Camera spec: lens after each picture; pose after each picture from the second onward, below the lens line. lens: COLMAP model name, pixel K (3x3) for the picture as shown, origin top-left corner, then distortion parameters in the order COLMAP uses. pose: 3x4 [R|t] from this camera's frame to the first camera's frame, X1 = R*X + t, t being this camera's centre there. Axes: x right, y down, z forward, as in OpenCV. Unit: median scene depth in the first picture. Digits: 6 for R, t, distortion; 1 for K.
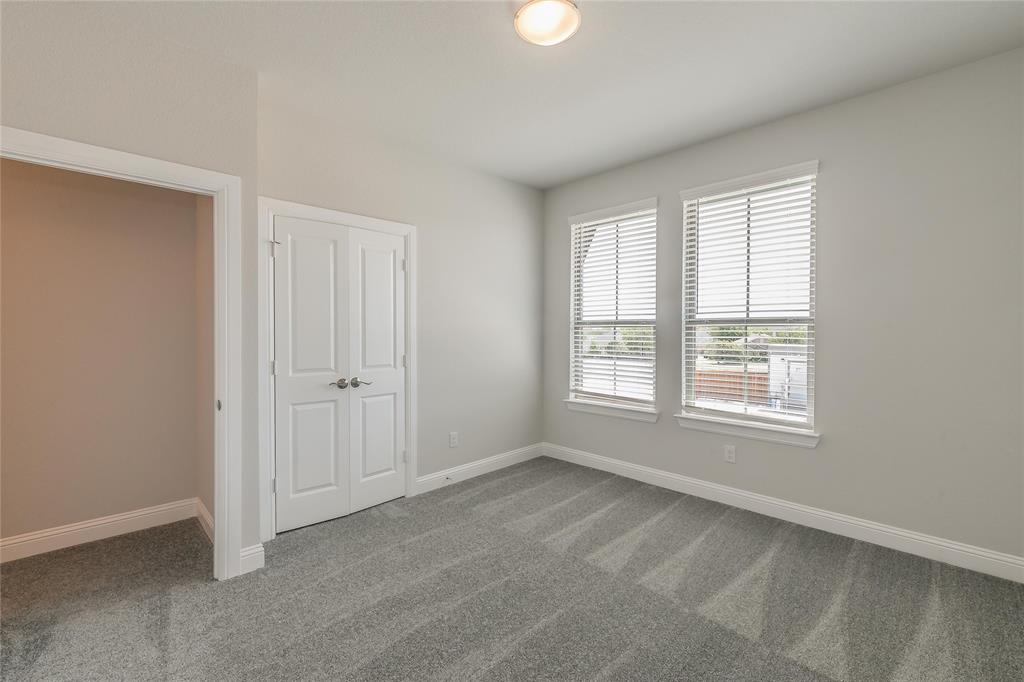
lens RADIAL K [[443.0, 0, 519.6], [0, 443.0, 335.8], [0, 0, 1]] dist [-0.000492, -0.001973]
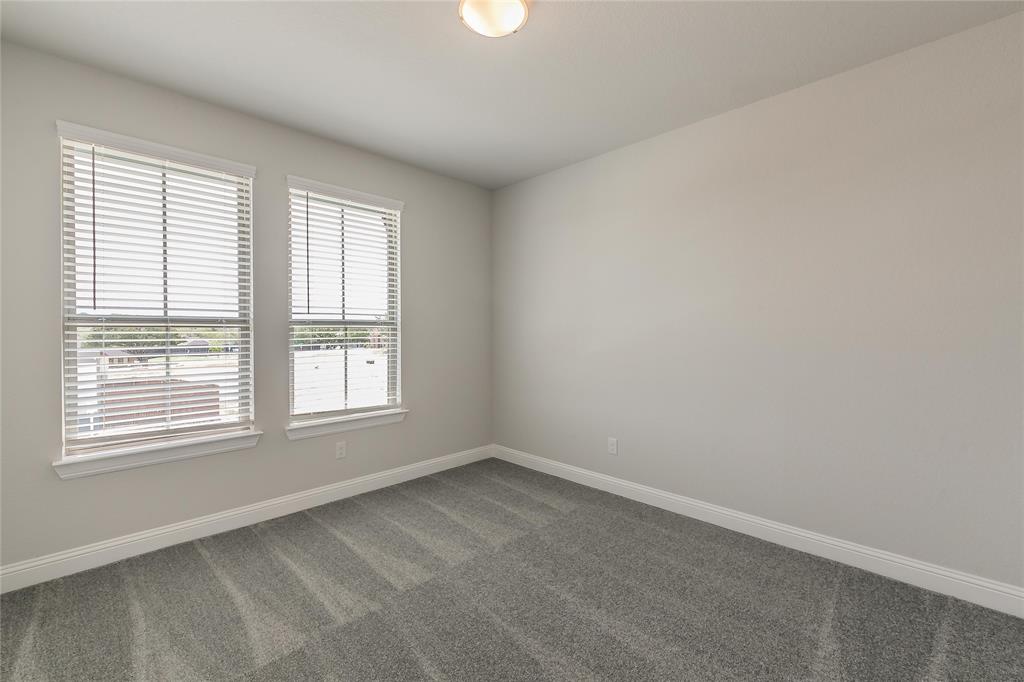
lens RADIAL K [[443.0, 0, 518.0], [0, 443.0, 334.3], [0, 0, 1]] dist [-0.000492, -0.001973]
pose [[-0.027355, -0.009495, 0.999581, -0.540968], [0.011838, 0.999882, 0.009822, -0.010469], [-0.999556, 0.012102, -0.027239, 0.572850]]
